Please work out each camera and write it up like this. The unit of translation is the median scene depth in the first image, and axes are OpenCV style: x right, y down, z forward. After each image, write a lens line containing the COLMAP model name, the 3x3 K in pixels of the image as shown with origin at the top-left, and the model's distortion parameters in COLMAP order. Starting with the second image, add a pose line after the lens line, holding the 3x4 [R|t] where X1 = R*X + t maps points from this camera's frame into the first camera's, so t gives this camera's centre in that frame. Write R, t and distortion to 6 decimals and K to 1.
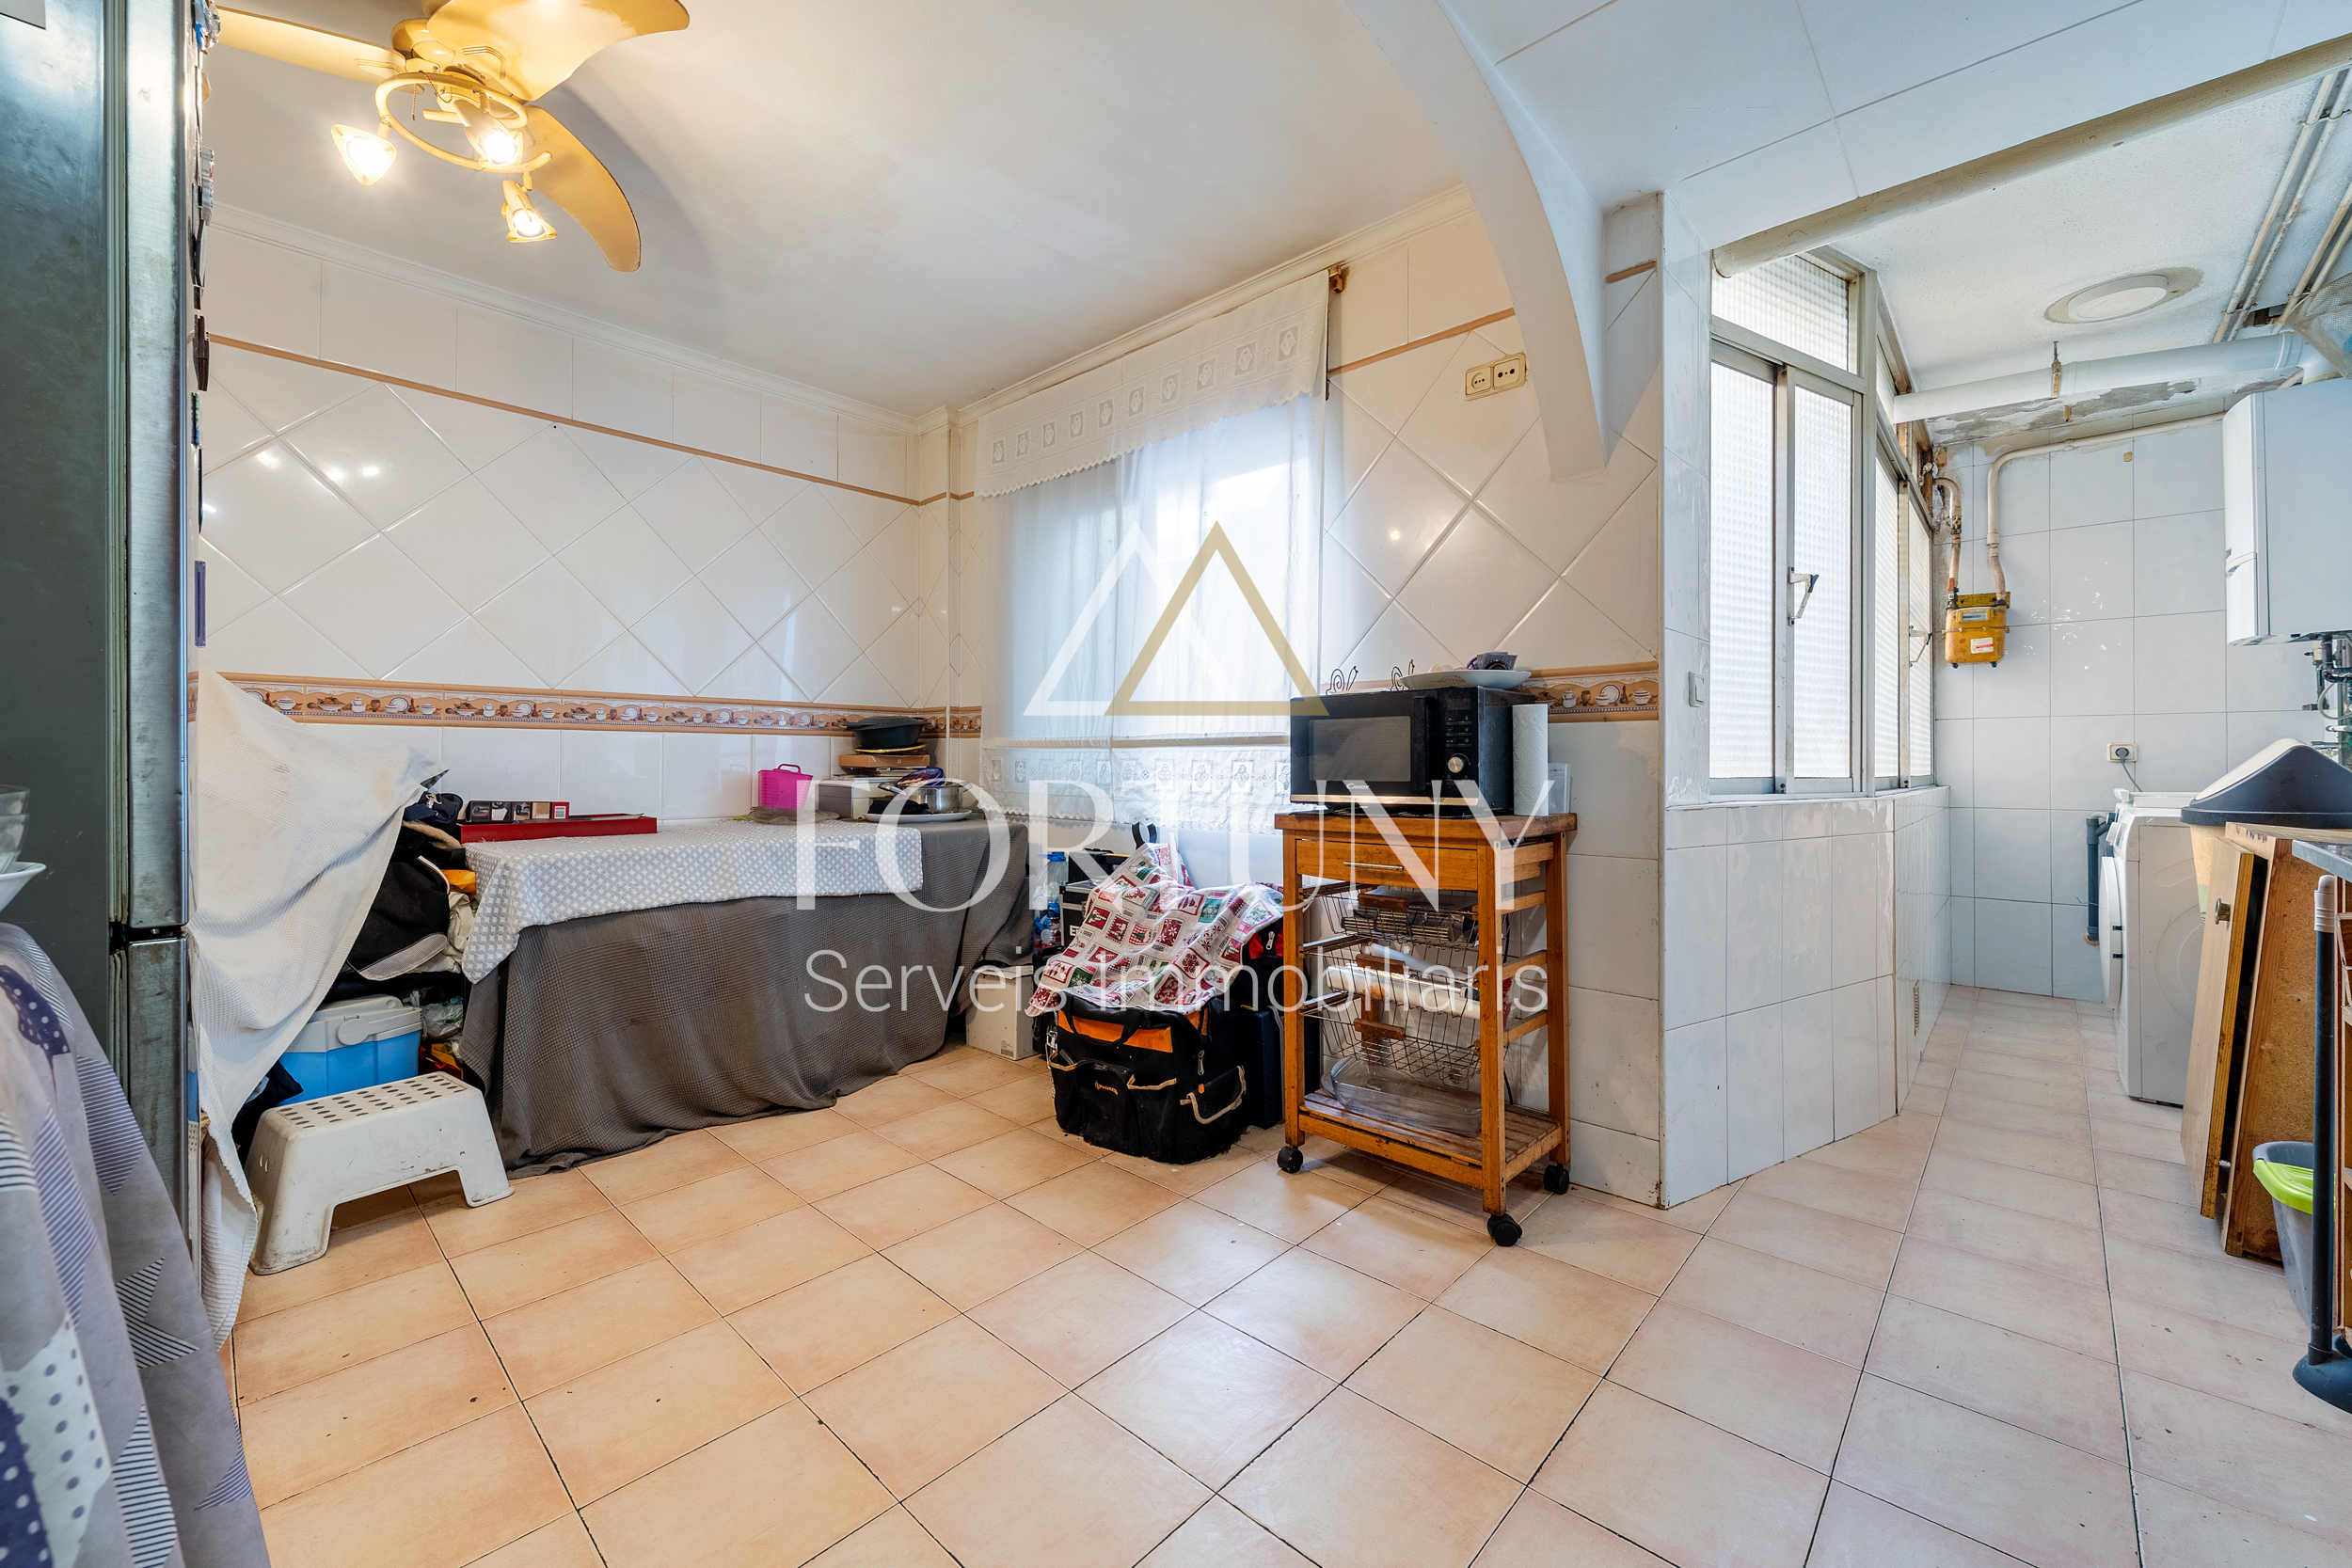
lens RADIAL K [[923.2, 0, 1167.1], [0, 923.2, 747.6], [0, 0, 1]] dist [0.013594, -0.000061]
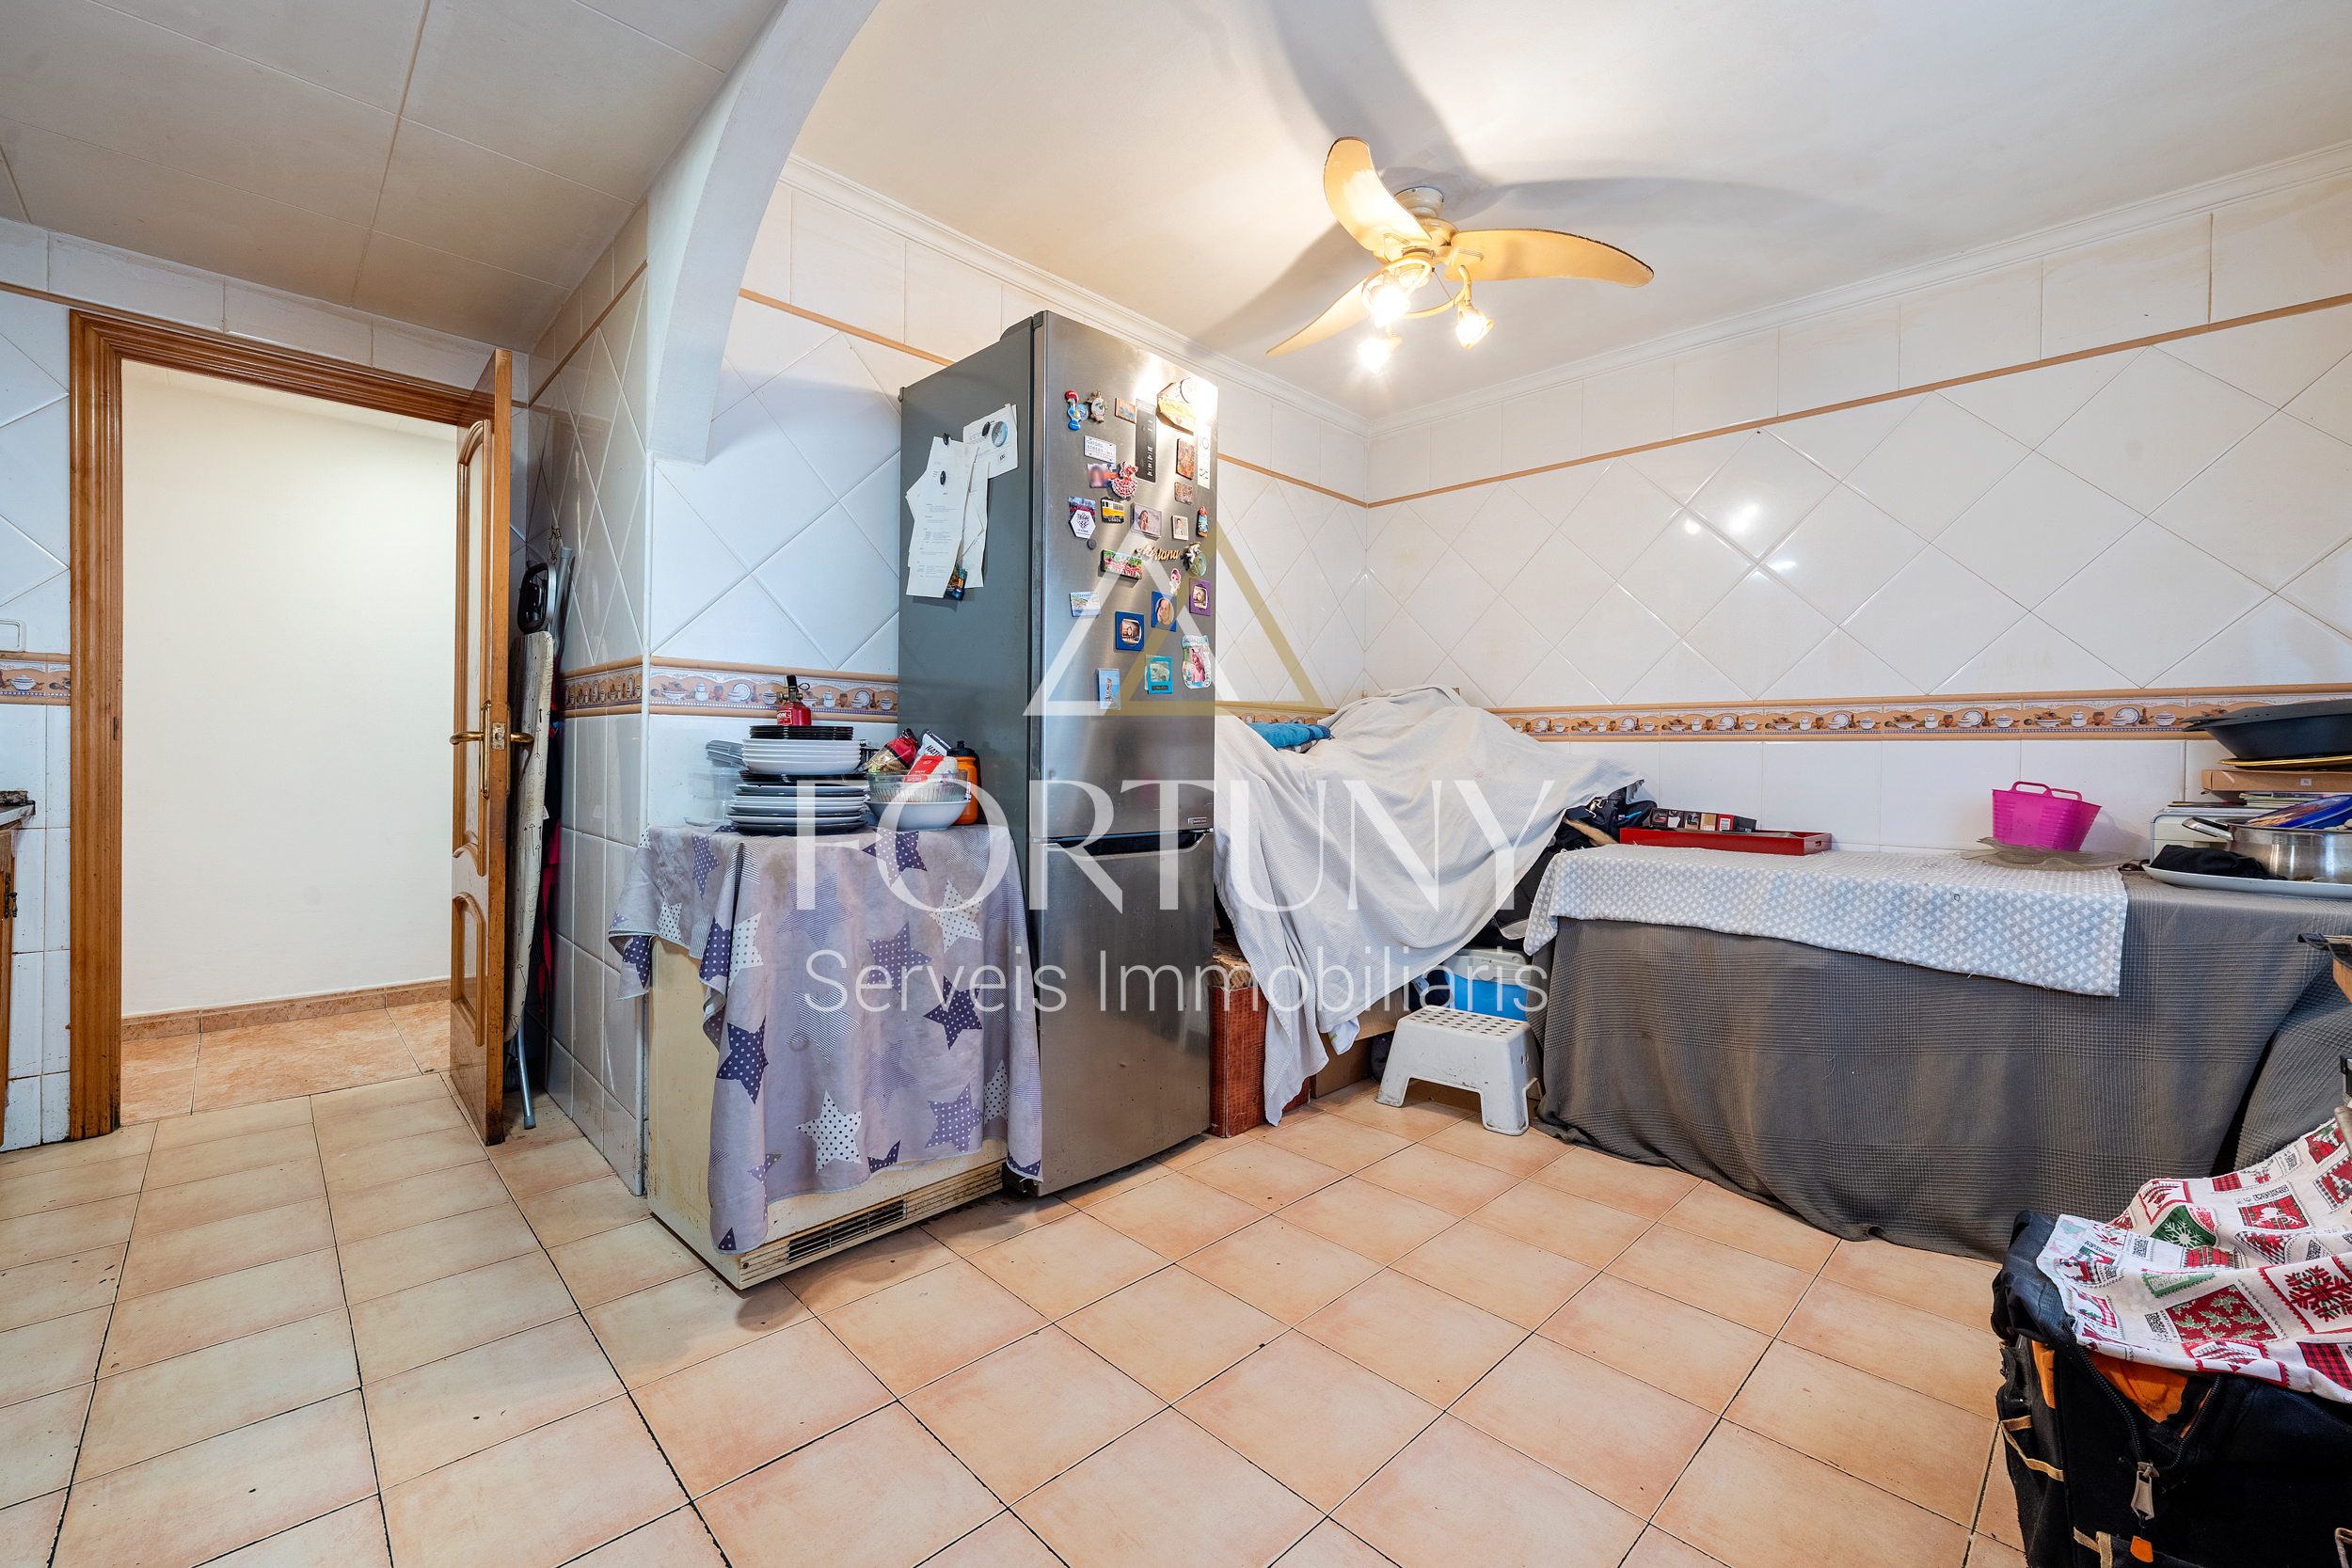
lens RADIAL K [[978.0, 0, 1210.8], [0, 978.0, 771.1], [0, 0, 1]] dist [-0.001147, 0.000243]
pose [[-0.026520, 0.005049, -0.999636, 0.463143], [-0.001003, 0.999987, 0.005078, 0.008583], [0.999648, 0.001137, -0.026514, 0.545713]]
